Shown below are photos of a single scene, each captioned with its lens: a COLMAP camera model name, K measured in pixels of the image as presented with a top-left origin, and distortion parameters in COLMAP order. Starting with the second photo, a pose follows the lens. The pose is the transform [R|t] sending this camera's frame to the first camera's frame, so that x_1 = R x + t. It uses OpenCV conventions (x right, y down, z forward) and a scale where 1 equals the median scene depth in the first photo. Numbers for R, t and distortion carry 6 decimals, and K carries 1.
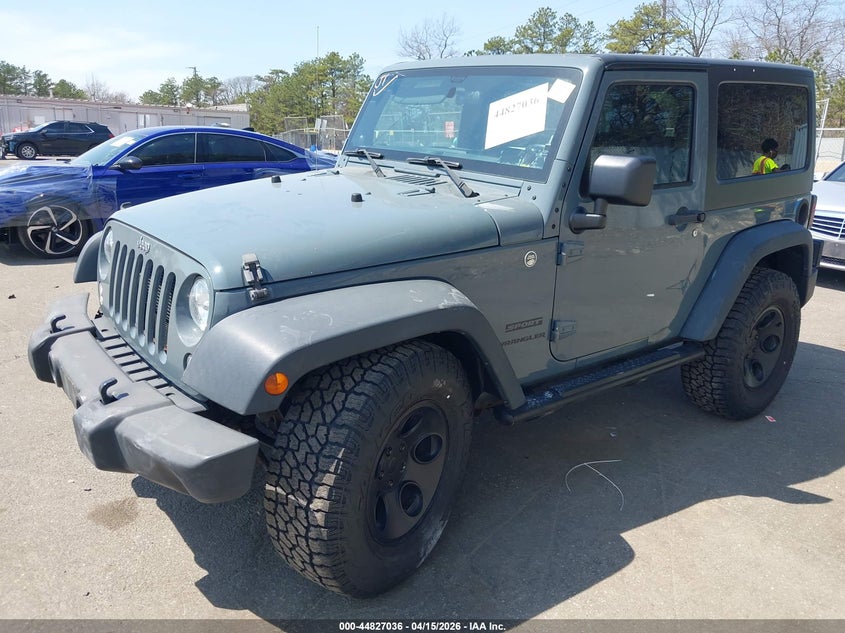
lens RADIAL K [[653.5, 0, 422.5], [0, 653.5, 316.5], [0, 0, 1]] dist [0.137116, -0.257300]
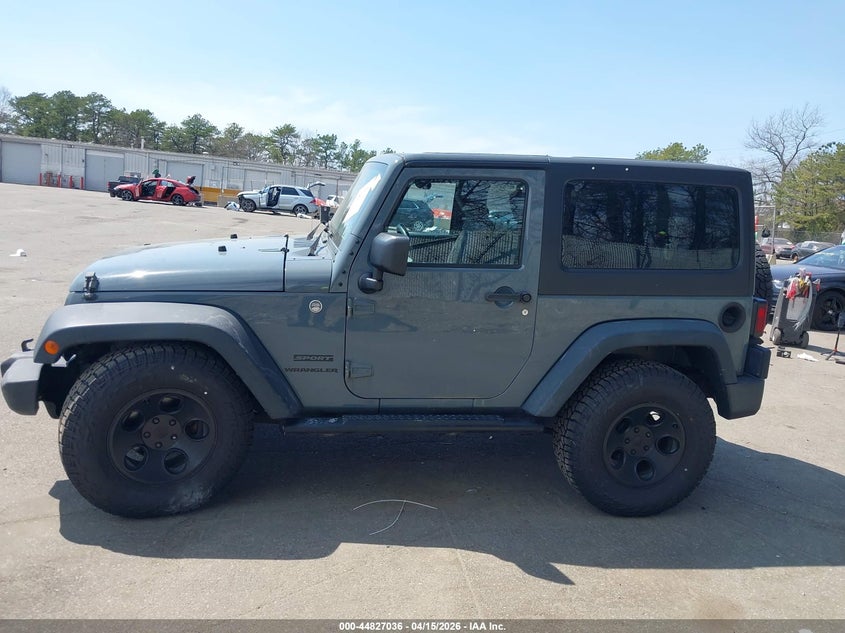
lens RADIAL K [[649.6, 0, 422.5], [0, 649.6, 331.8], [0, 0, 1]] dist [0.012229, 0.001370]
pose [[0.888404, 0.137577, -0.437963, 0.870535], [-0.178882, 0.982373, -0.054269, -0.007311], [0.422776, 0.126557, 0.897354, -0.041053]]
